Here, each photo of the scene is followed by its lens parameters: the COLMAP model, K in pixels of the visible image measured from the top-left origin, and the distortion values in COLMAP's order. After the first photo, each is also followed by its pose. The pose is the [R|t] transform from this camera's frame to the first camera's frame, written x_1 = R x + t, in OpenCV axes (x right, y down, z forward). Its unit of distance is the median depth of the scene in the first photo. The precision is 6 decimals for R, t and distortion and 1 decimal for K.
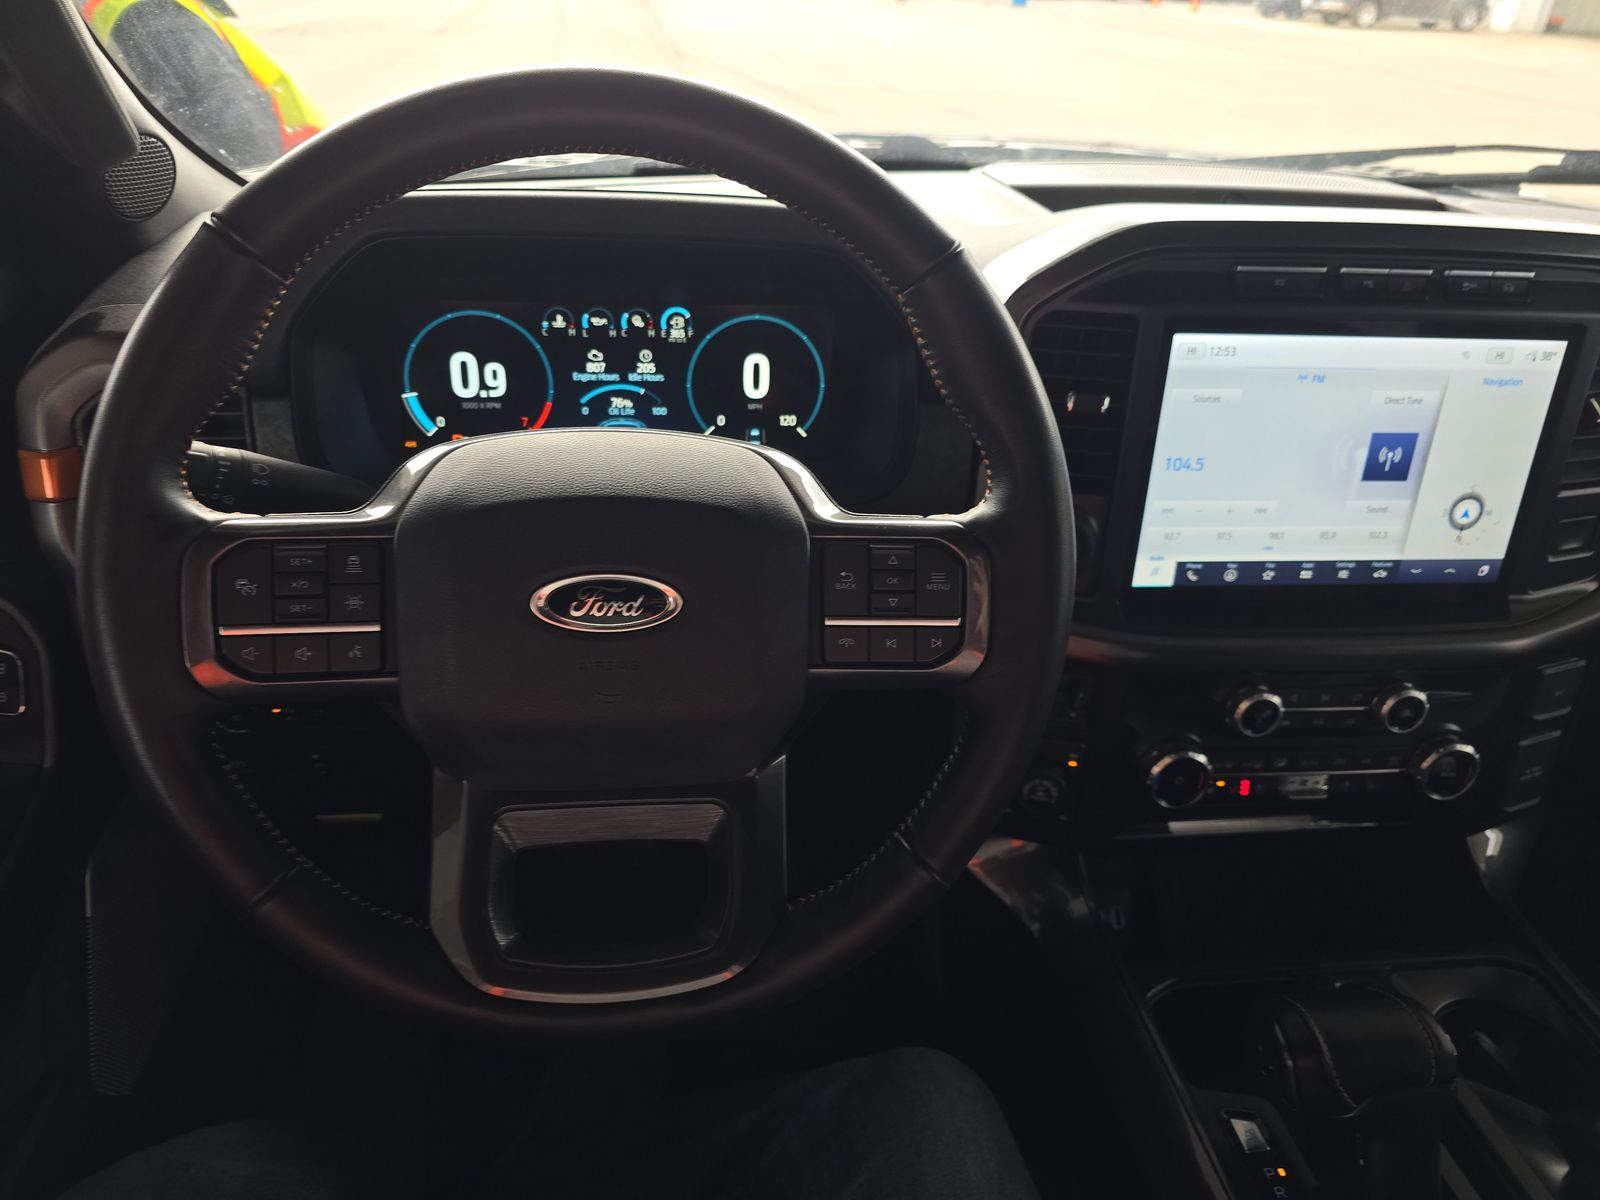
lens RADIAL K [[1063.2, 0, 791.4], [0, 1063.2, 596.9], [0, 0, 1]] dist [0.050121, -0.045240]
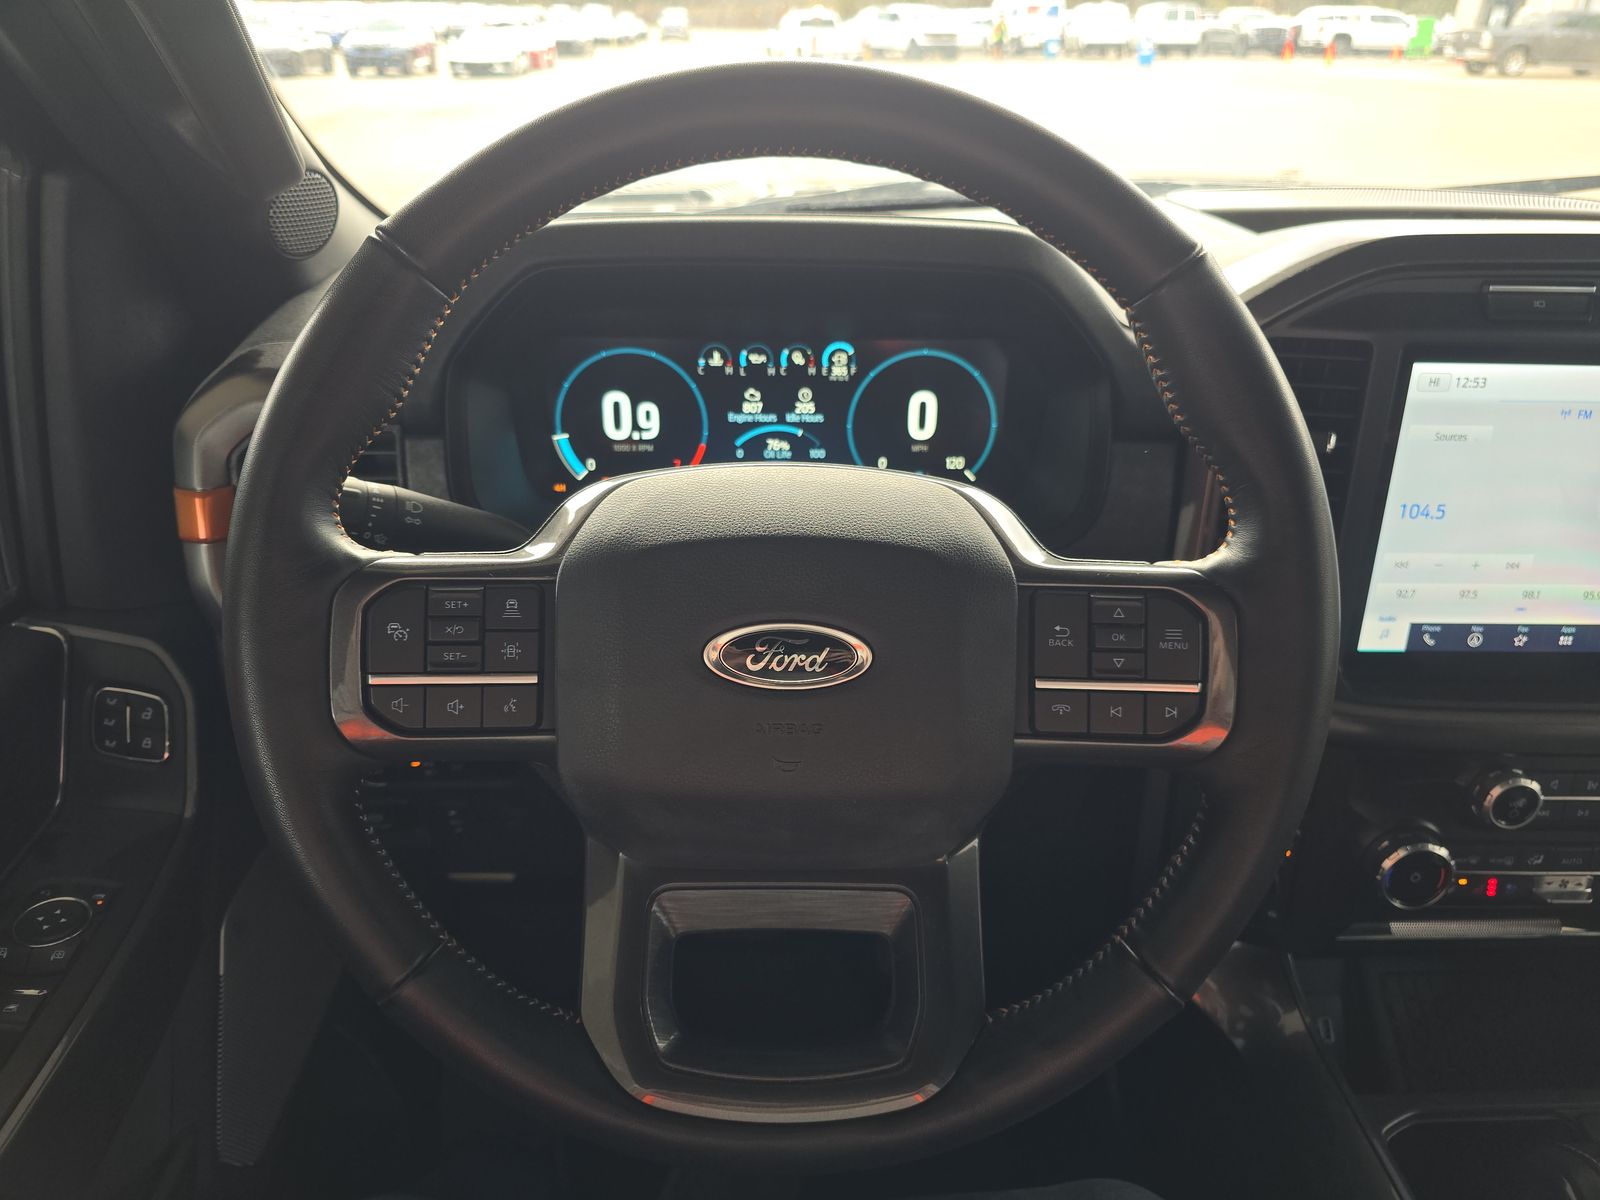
lens RADIAL K [[1067.1, 0, 802.5], [0, 1067.1, 605.9], [0, 0, 1]] dist [0.047972, -0.043285]
pose [[0.995107, 0.014438, -0.097740, -0.048626], [-0.018928, 0.998800, -0.045170, 0.002237], [0.096971, 0.046799, 0.994186, 0.079842]]
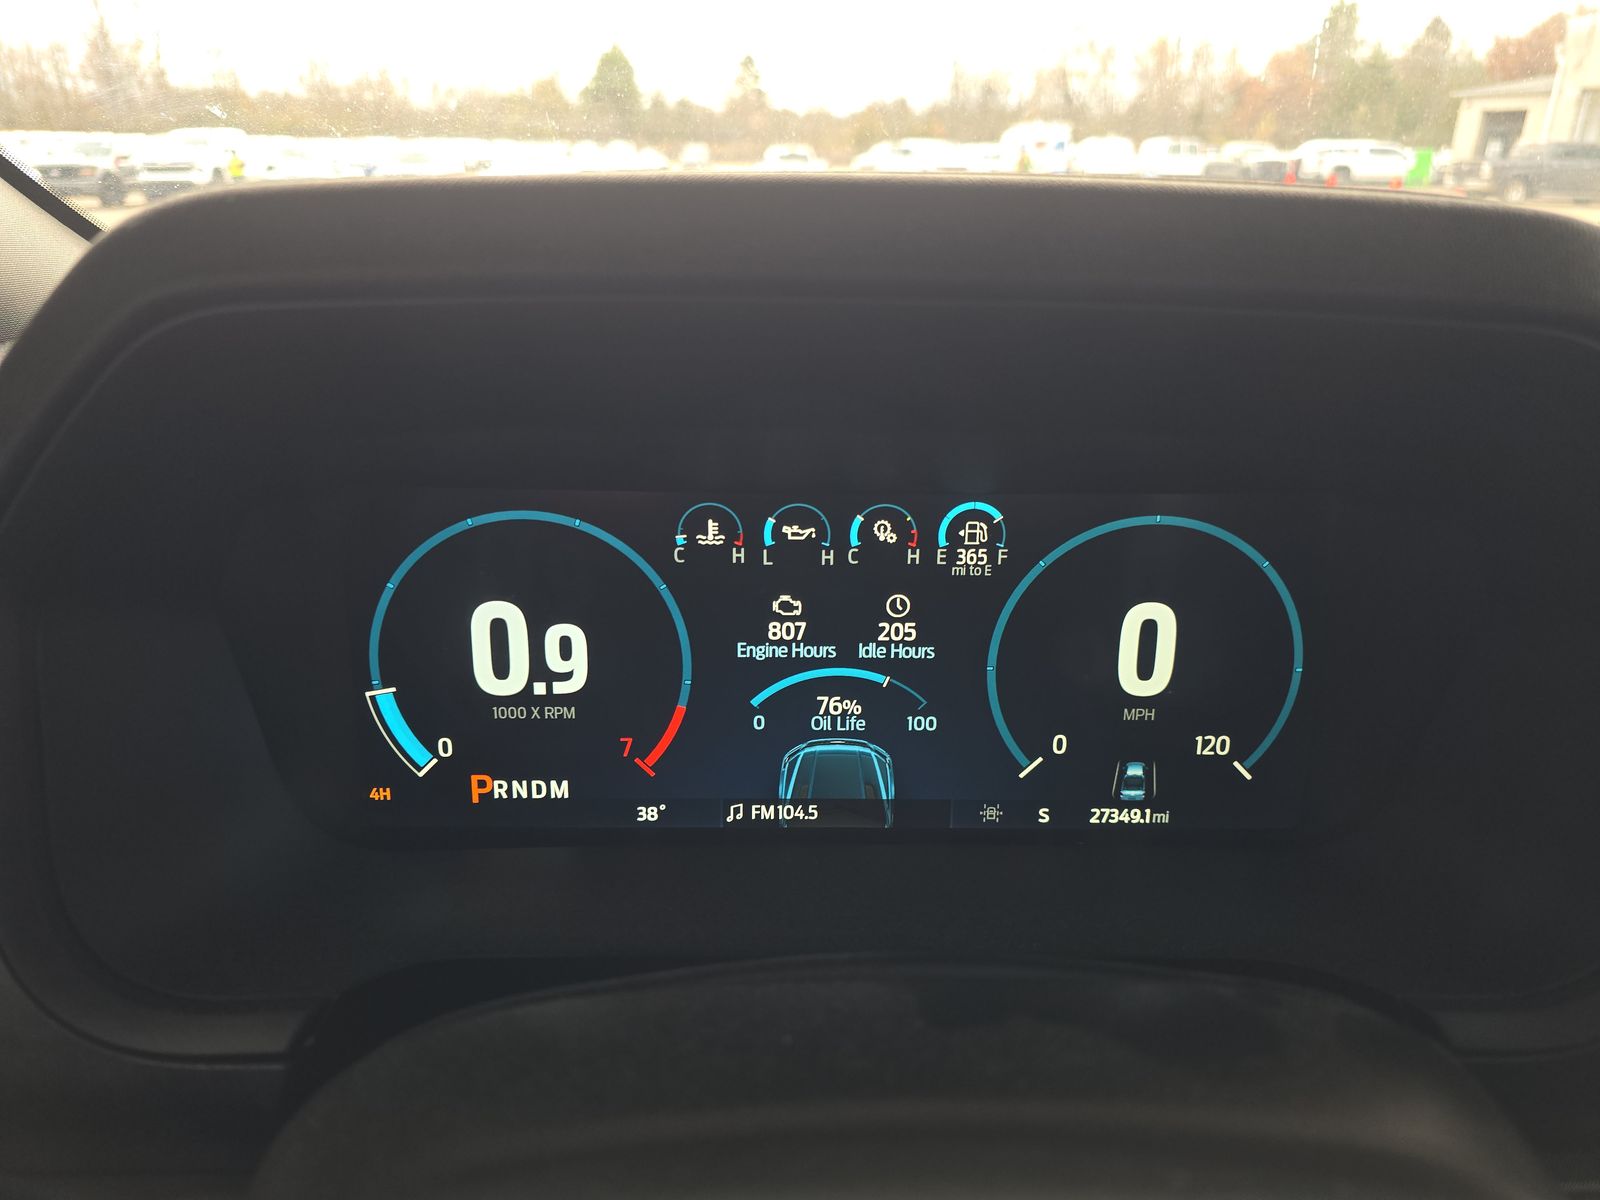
lens RADIAL K [[1067.1, 0, 802.5], [0, 1067.1, 605.9], [0, 0, 1]] dist [0.047972, -0.043285]
pose [[0.993781, 0.008052, -0.111057, -0.139160], [-0.024456, 0.988812, -0.147149, -0.174907], [0.108630, 0.148950, 0.982860, 0.612242]]
